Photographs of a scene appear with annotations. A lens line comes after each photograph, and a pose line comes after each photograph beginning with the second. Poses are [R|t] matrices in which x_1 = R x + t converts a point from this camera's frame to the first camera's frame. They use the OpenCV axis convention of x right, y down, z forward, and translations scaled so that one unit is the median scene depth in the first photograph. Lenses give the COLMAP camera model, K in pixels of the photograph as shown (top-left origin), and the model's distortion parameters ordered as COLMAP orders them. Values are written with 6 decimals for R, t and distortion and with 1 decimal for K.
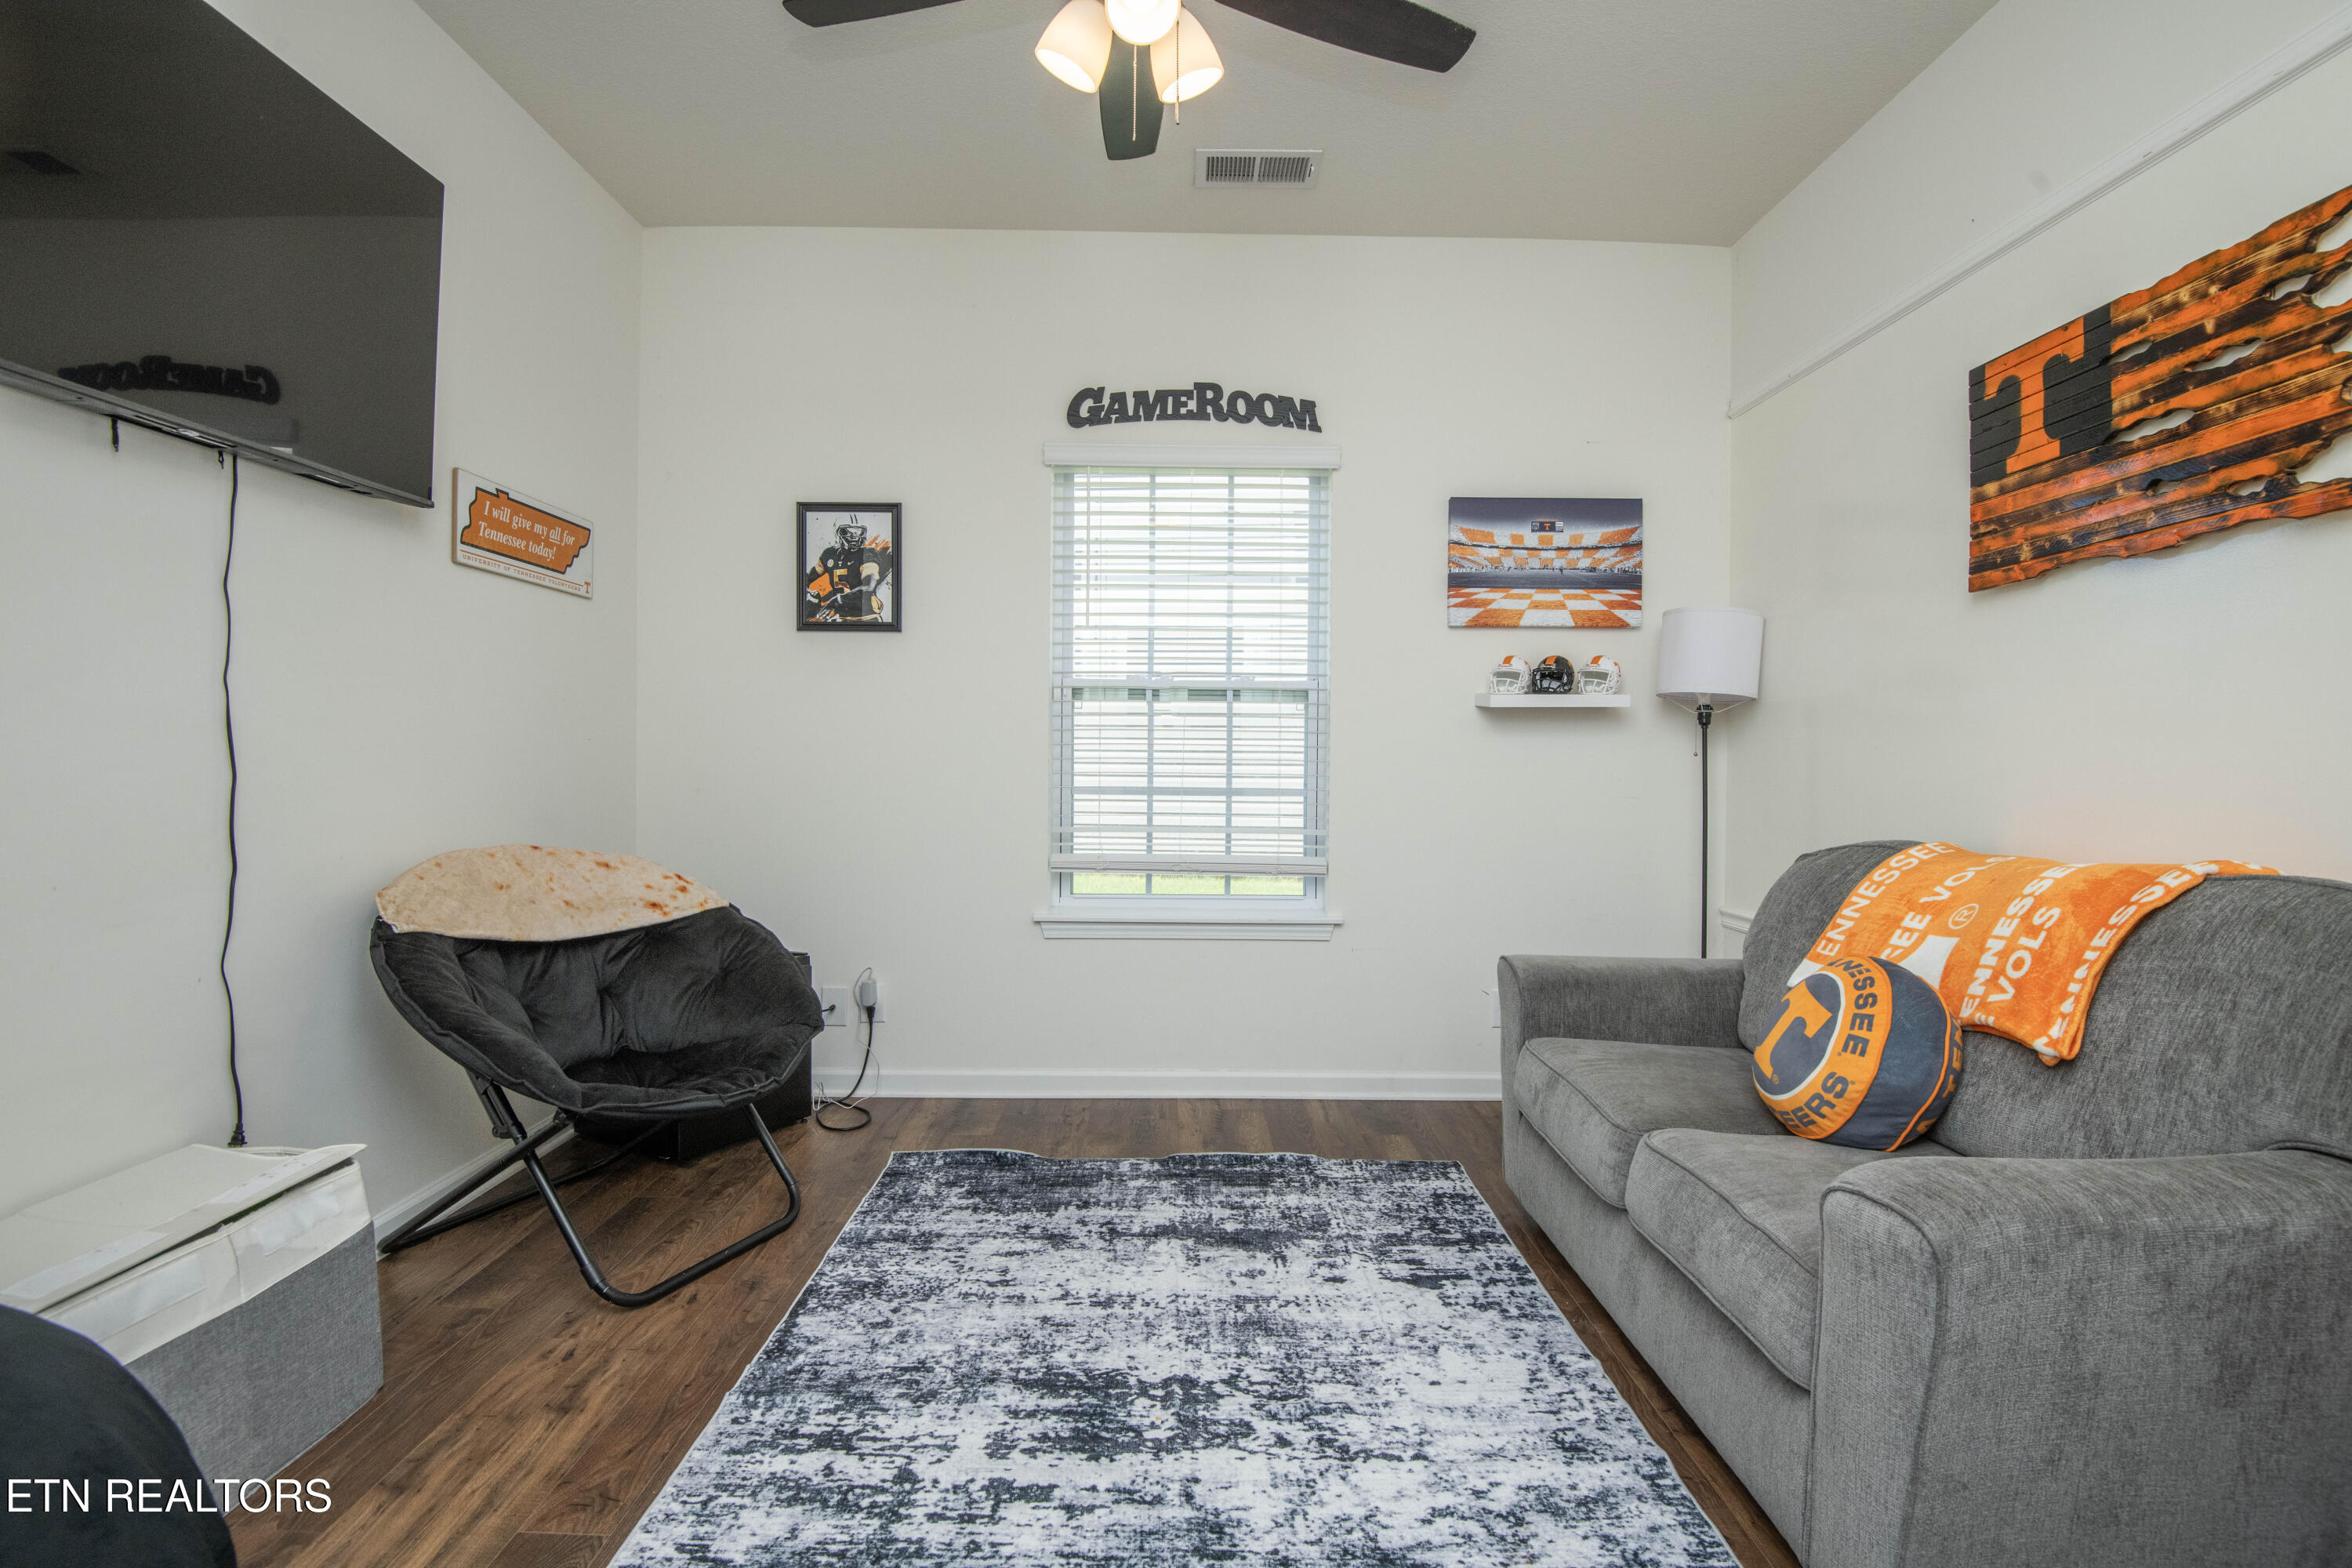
lens RADIAL K [[1086.5, 0, 1181.8], [0, 1086.5, 779.4], [0, 0, 1]] dist [-0.023926, -0.012452]
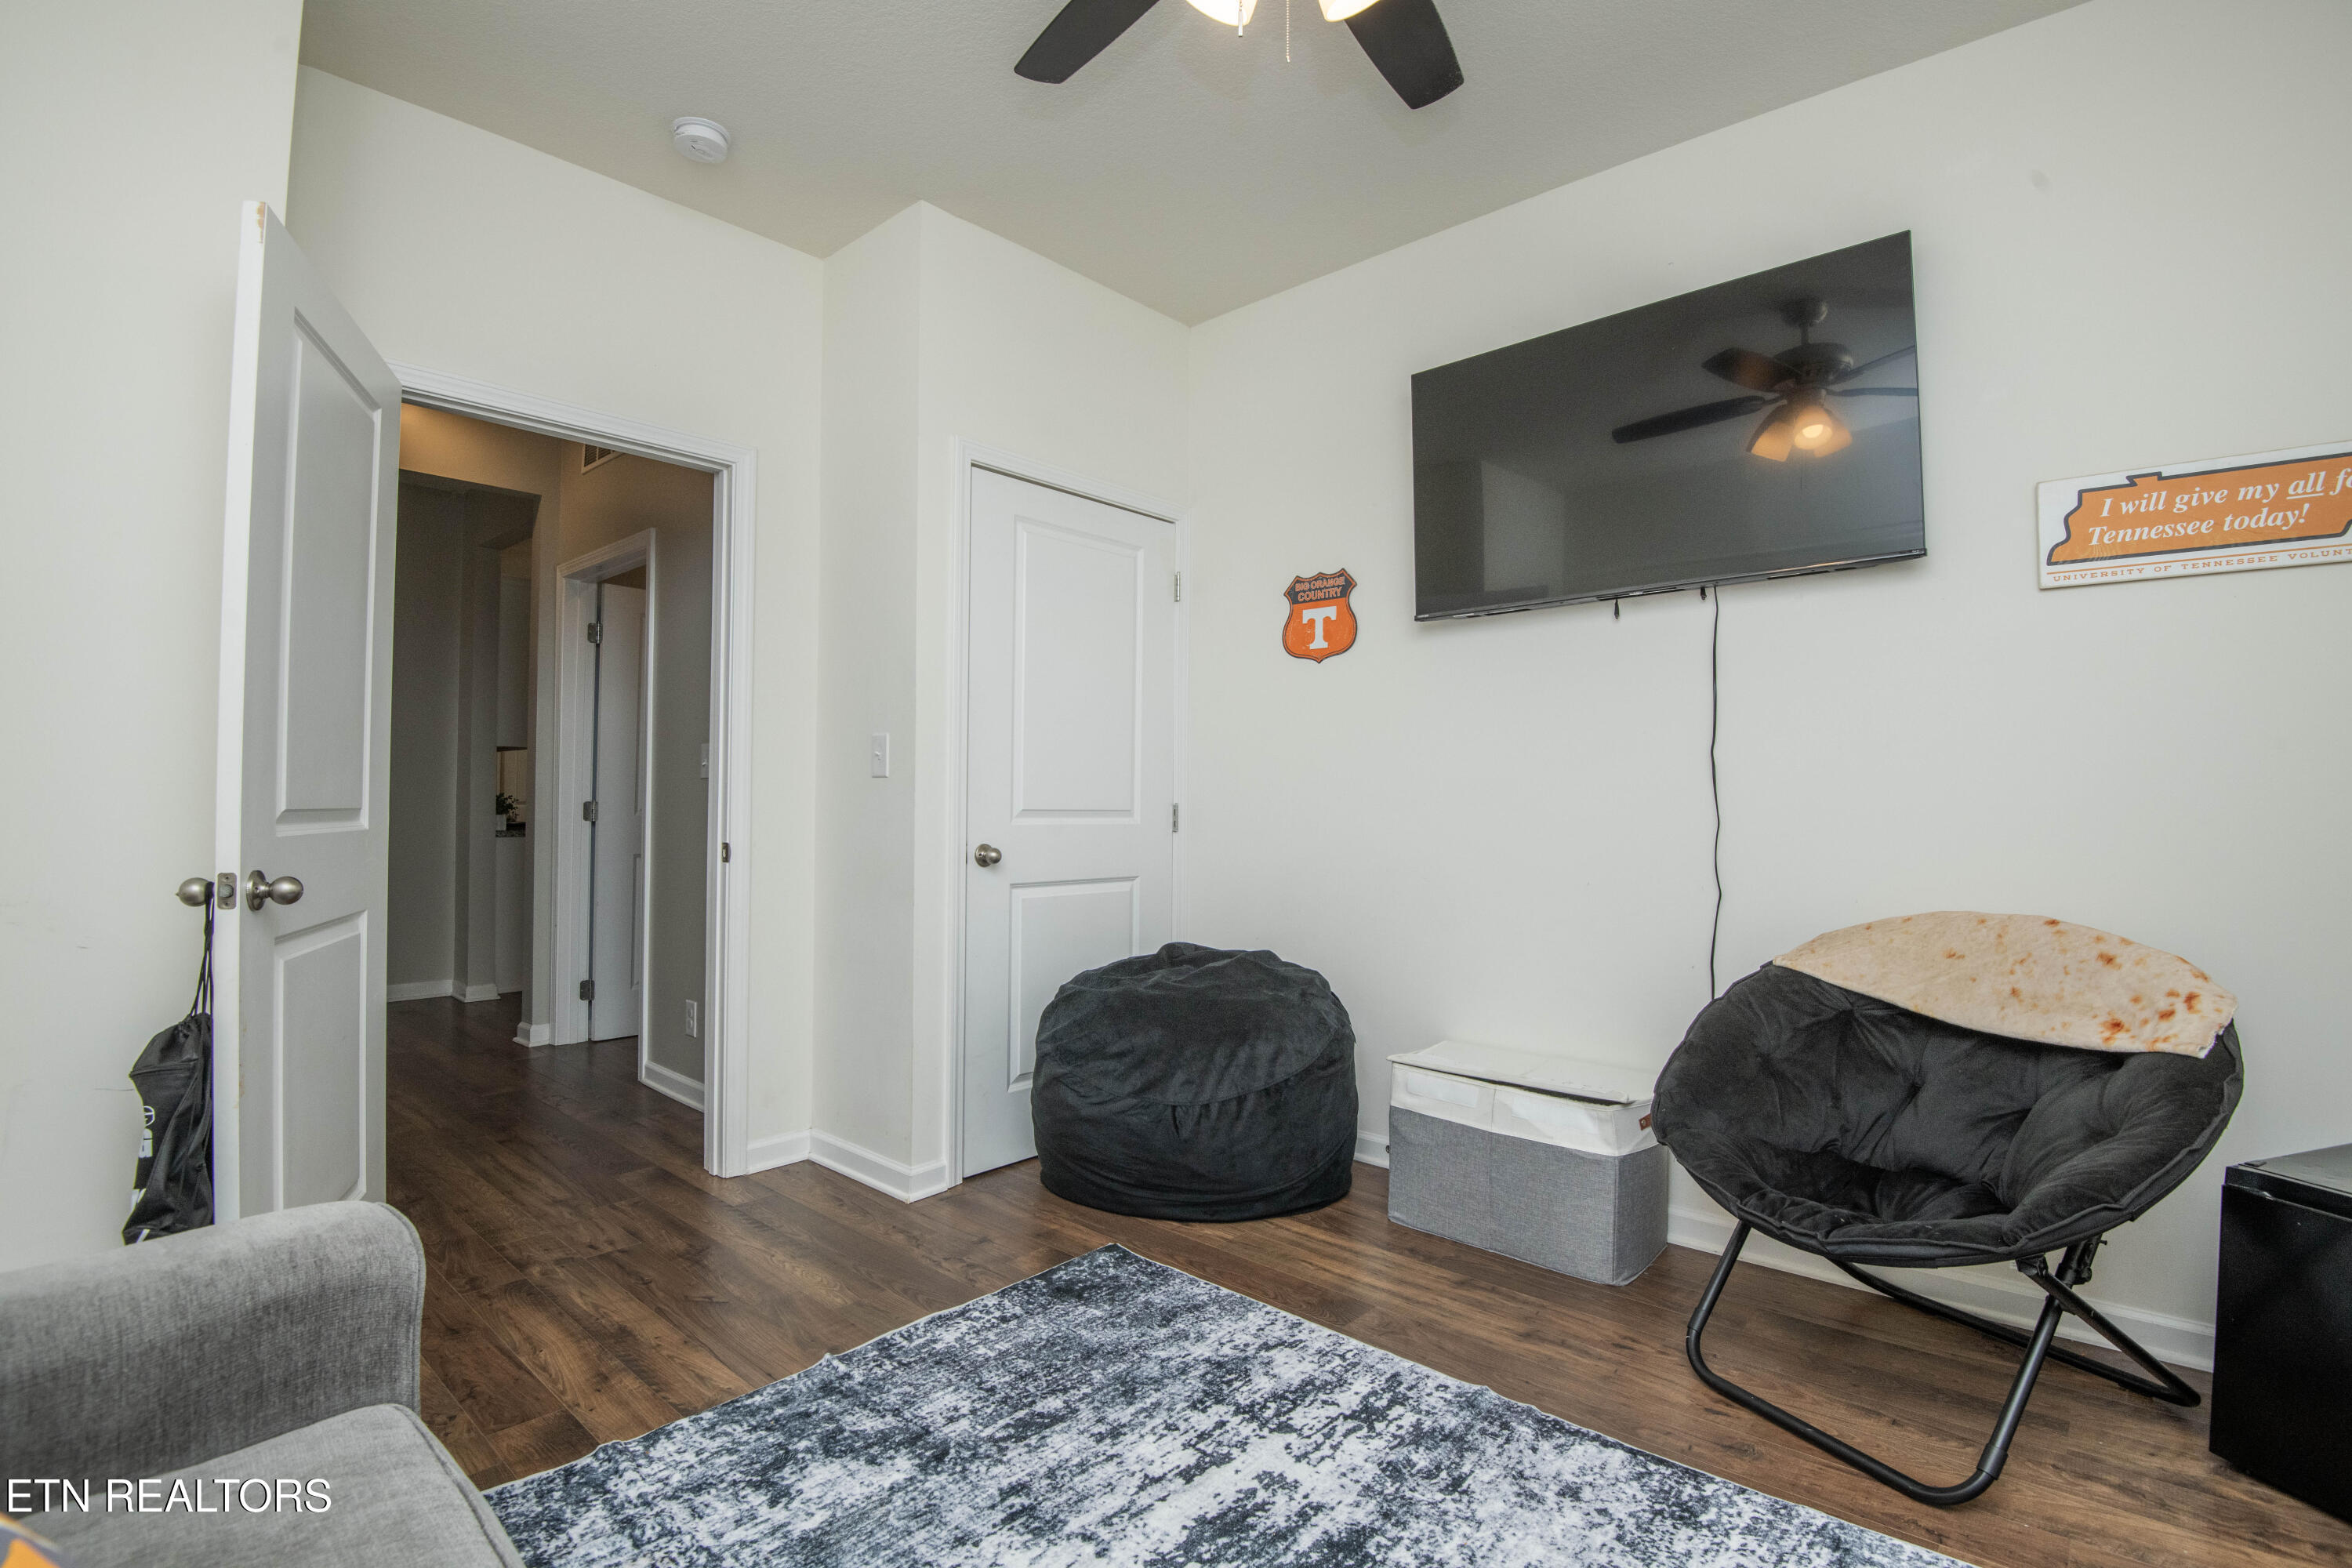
lens RADIAL K [[1086.5, 0, 1186.0], [0, 1086.5, 785.0], [0, 0, 1]] dist [-0.023926, -0.012452]
pose [[-0.666742, -0.023858, -0.744907, 0.633418], [-0.028018, 0.999583, -0.006937, -0.024007], [0.744762, 0.016246, -0.667133, 1.550048]]
